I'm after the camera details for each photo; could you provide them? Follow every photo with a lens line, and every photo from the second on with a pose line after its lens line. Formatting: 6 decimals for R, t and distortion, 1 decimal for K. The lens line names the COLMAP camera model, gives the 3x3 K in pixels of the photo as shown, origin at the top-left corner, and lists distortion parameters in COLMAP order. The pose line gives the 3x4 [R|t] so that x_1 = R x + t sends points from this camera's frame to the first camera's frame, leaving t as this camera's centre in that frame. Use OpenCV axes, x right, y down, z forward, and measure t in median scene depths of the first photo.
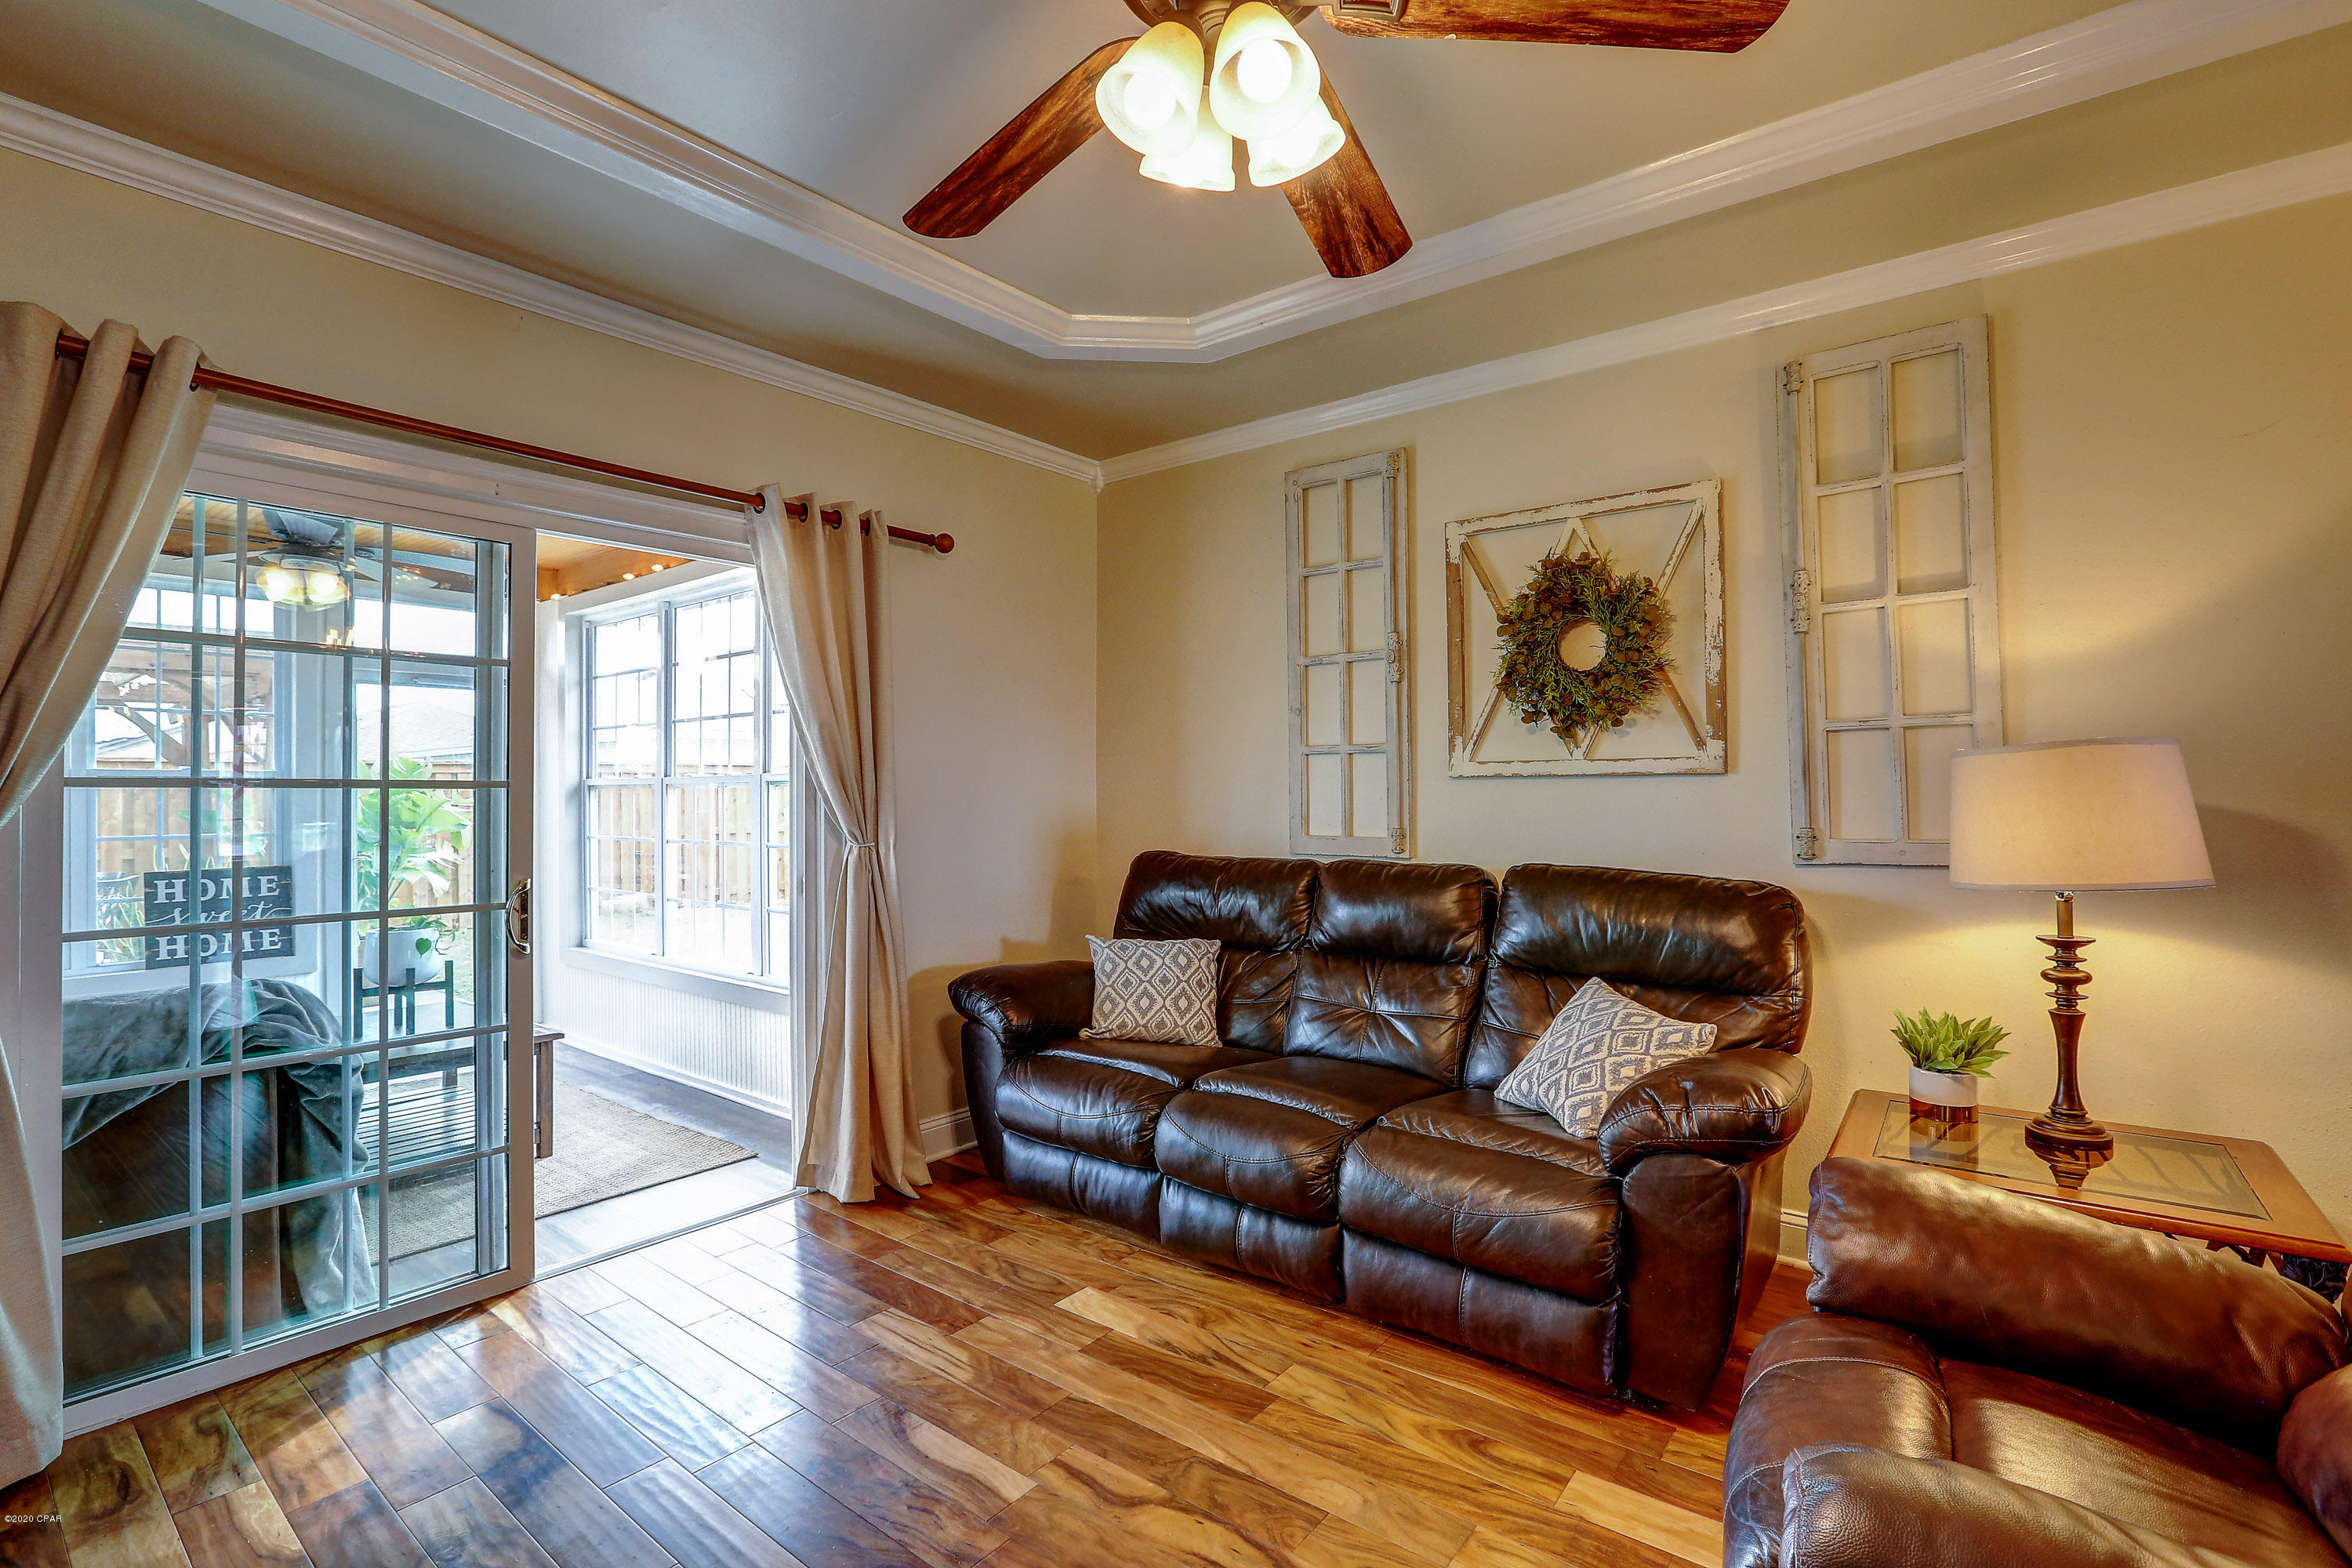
lens RADIAL K [[1073.4, 0, 1173.0], [0, 1073.4, 784.6], [0, 0, 1]] dist [-0.042730, 0.012588]
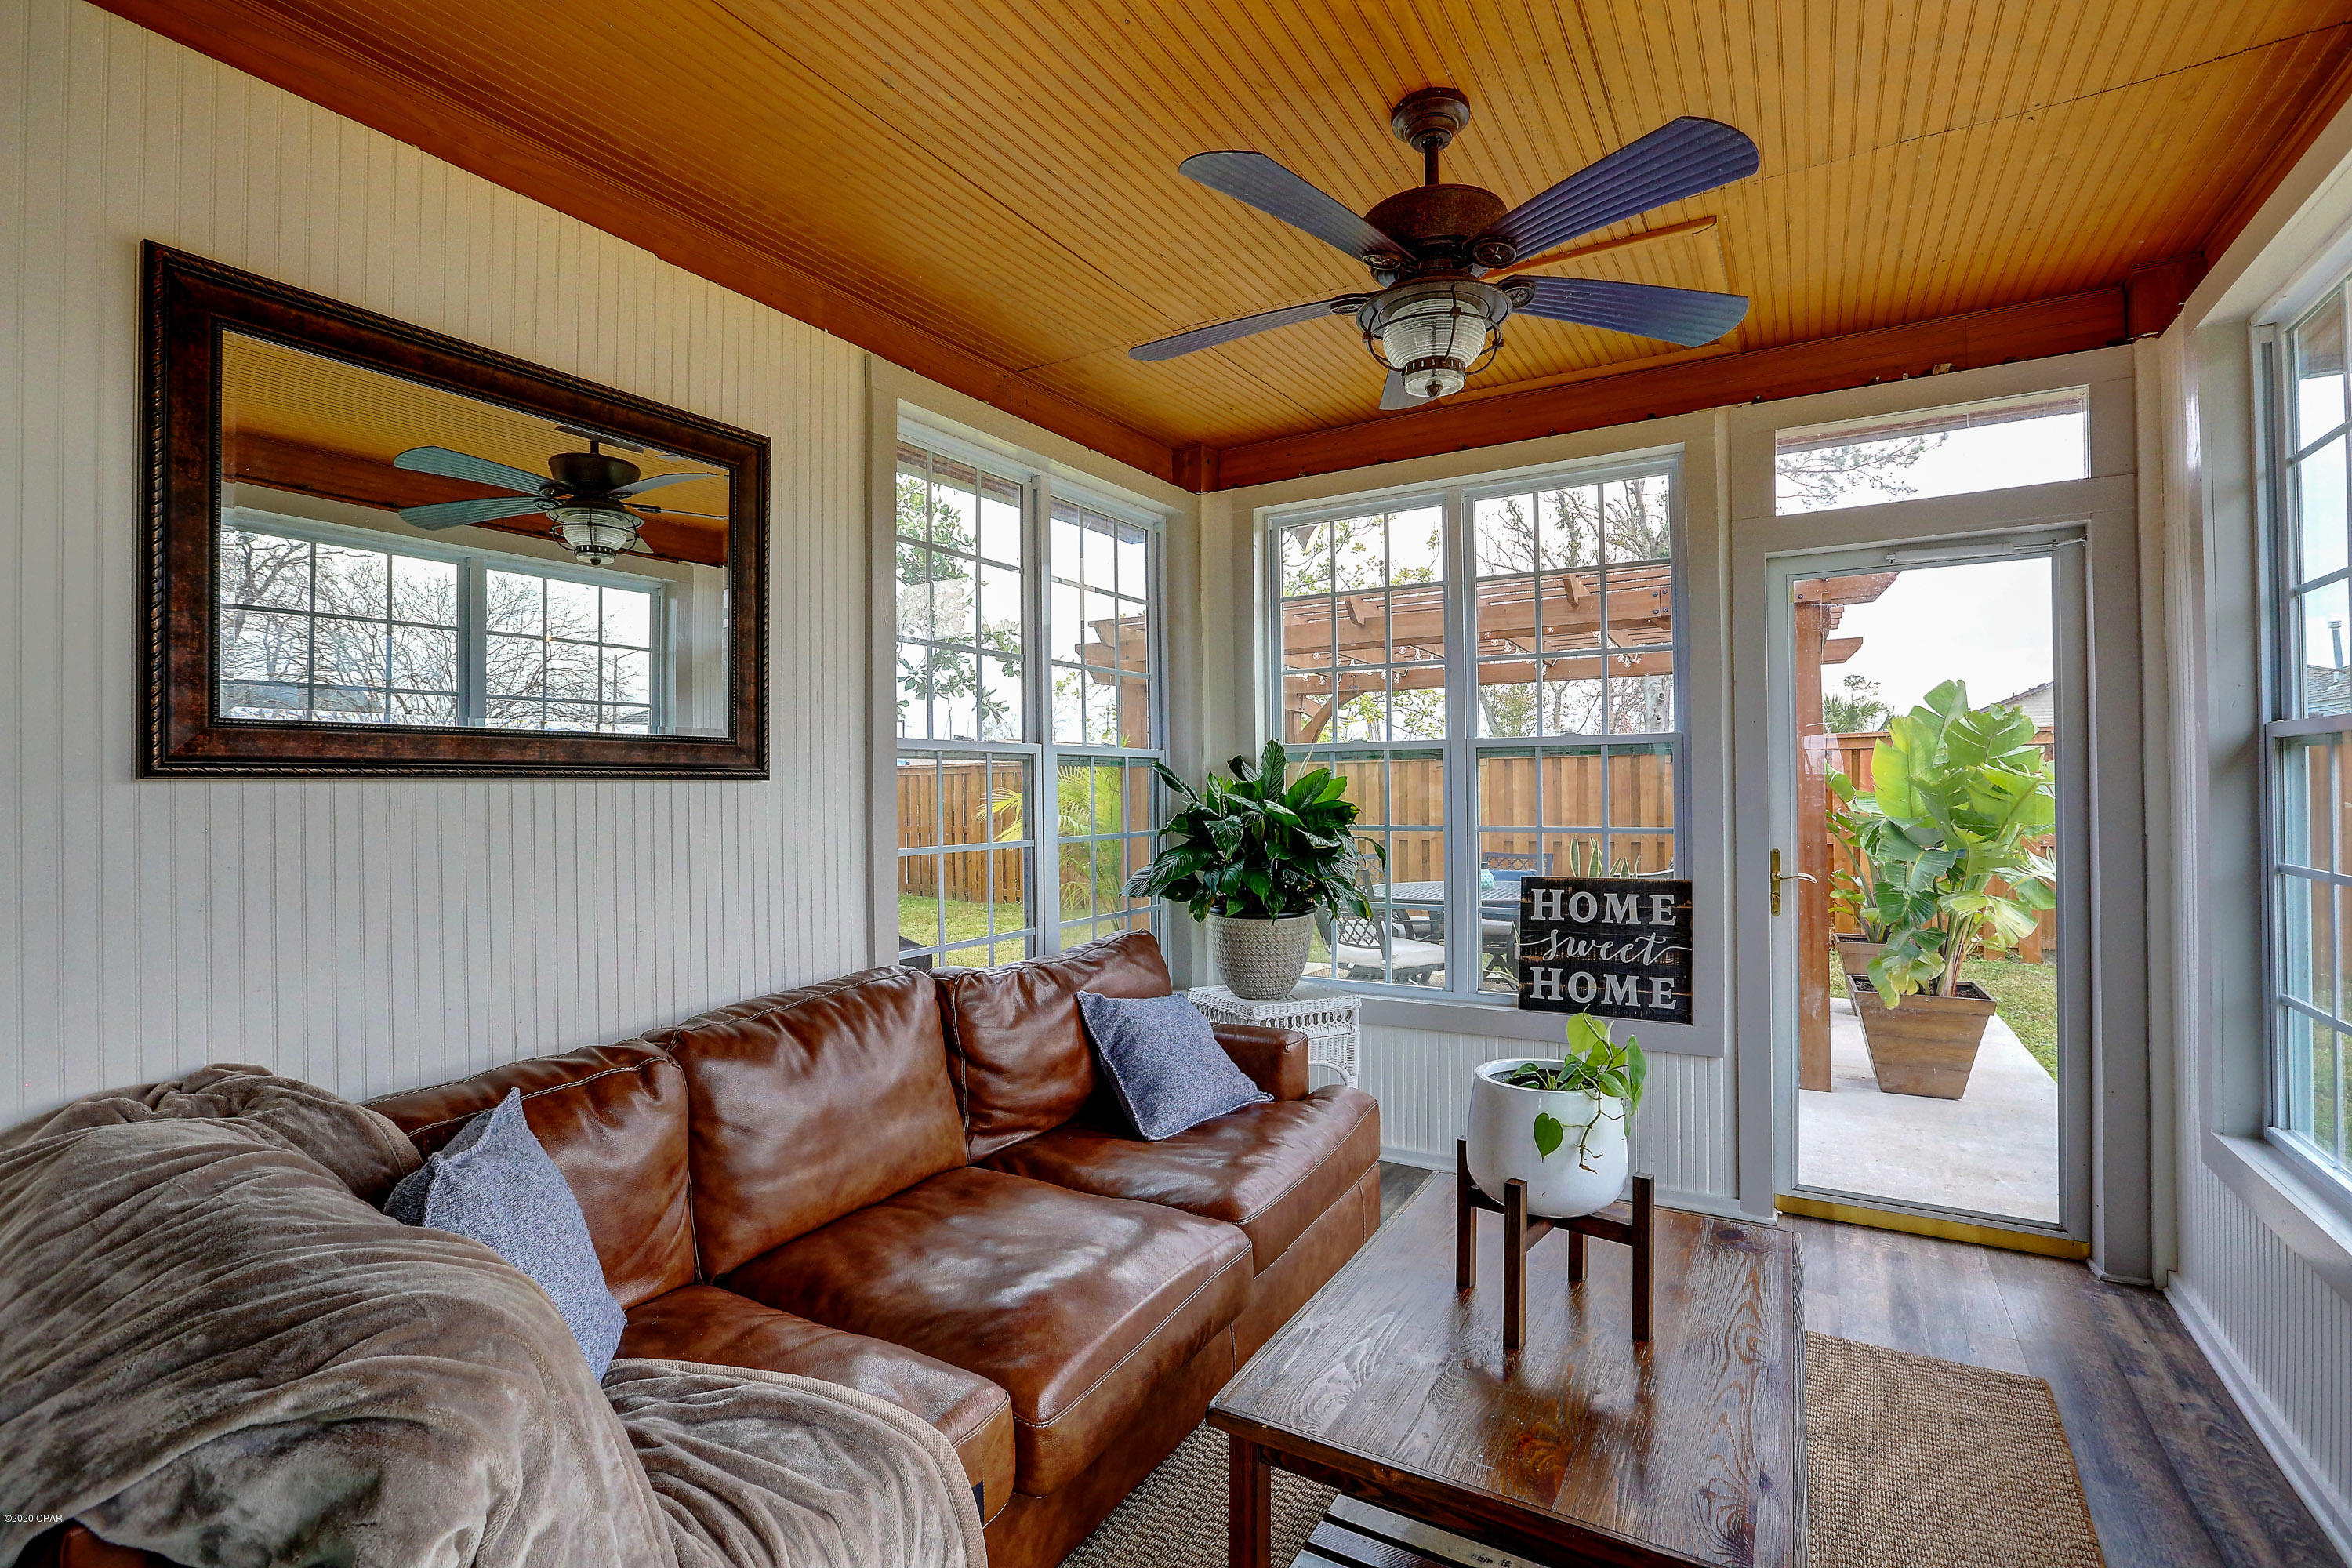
lens RADIAL K [[1073.4, 0, 1177.4], [0, 1073.4, 778.7], [0, 0, 1]] dist [-0.042730, 0.012588]
pose [[0.120586, -0.002427, -0.992700, -0.431908], [0.017108, 0.999854, -0.000366, 0.018698], [0.992555, -0.016939, 0.120610, 1.088488]]
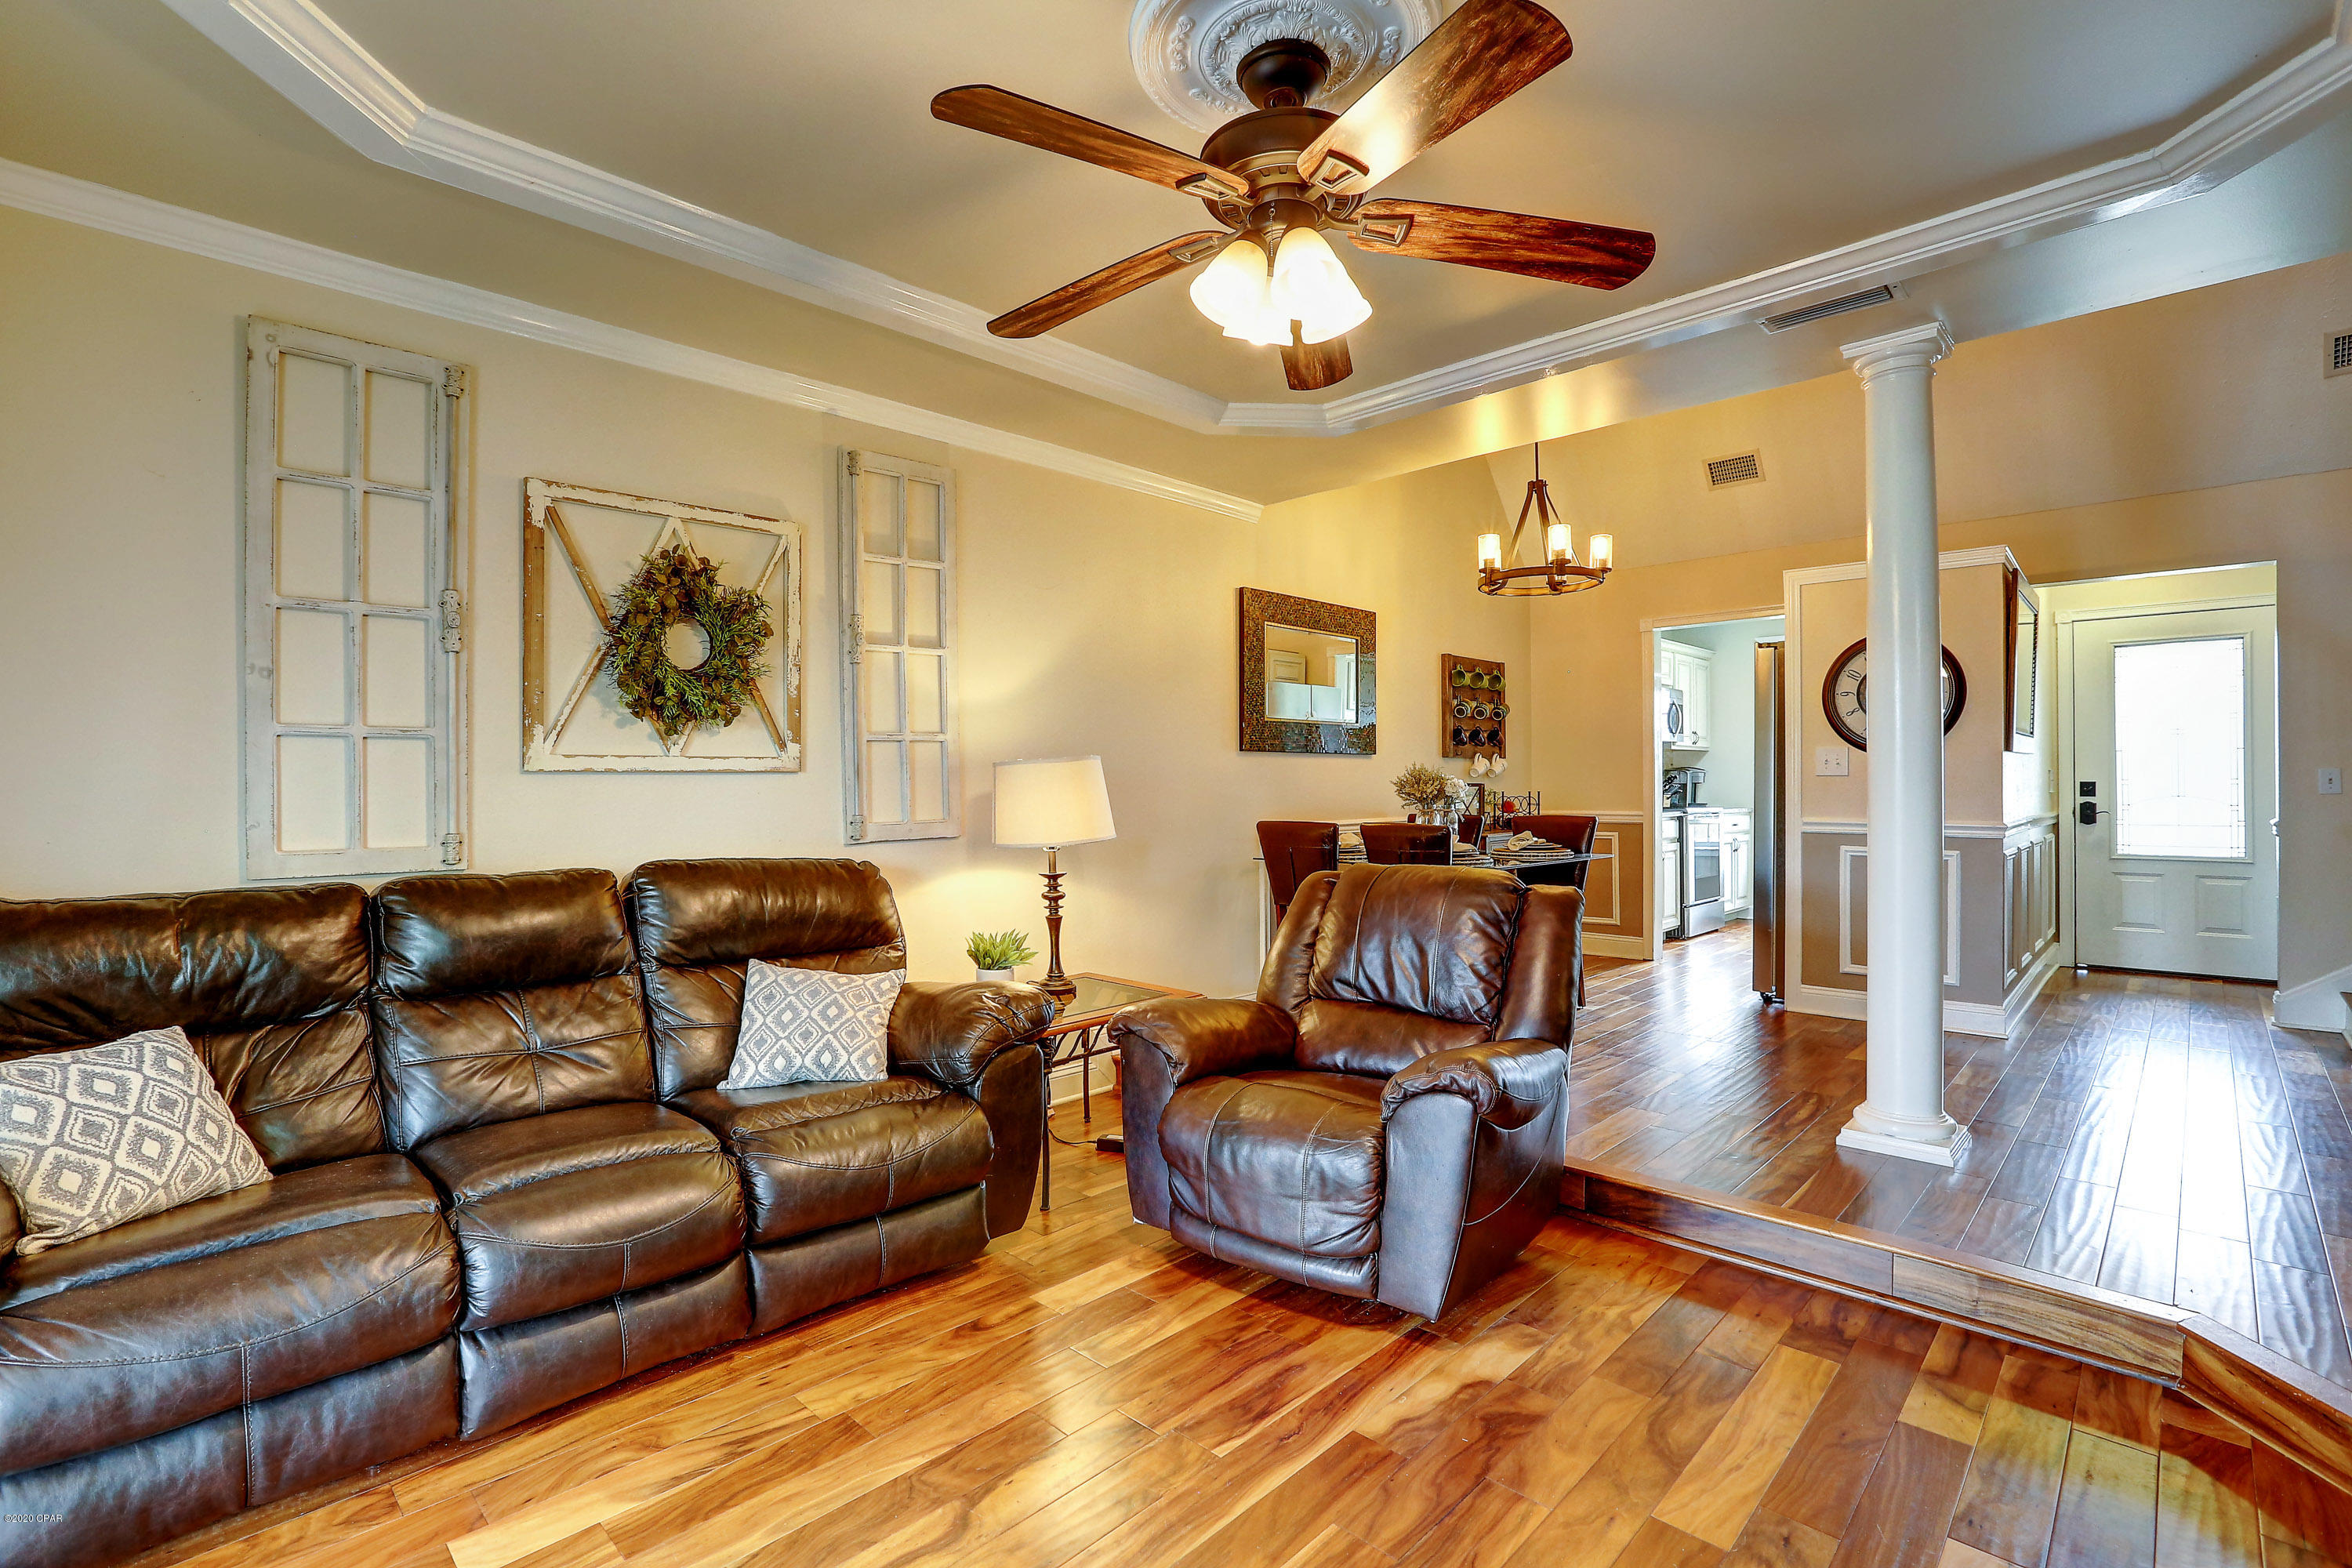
lens RADIAL K [[1073.4, 0, 1184.6], [0, 1073.4, 777.3], [0, 0, 1]] dist [-0.042730, 0.012588]
pose [[0.099908, 0.004658, 0.994986, -0.607176], [-0.006618, 0.999970, -0.004016, -0.002379], [-0.994975, -0.006183, 0.099936, 0.433899]]
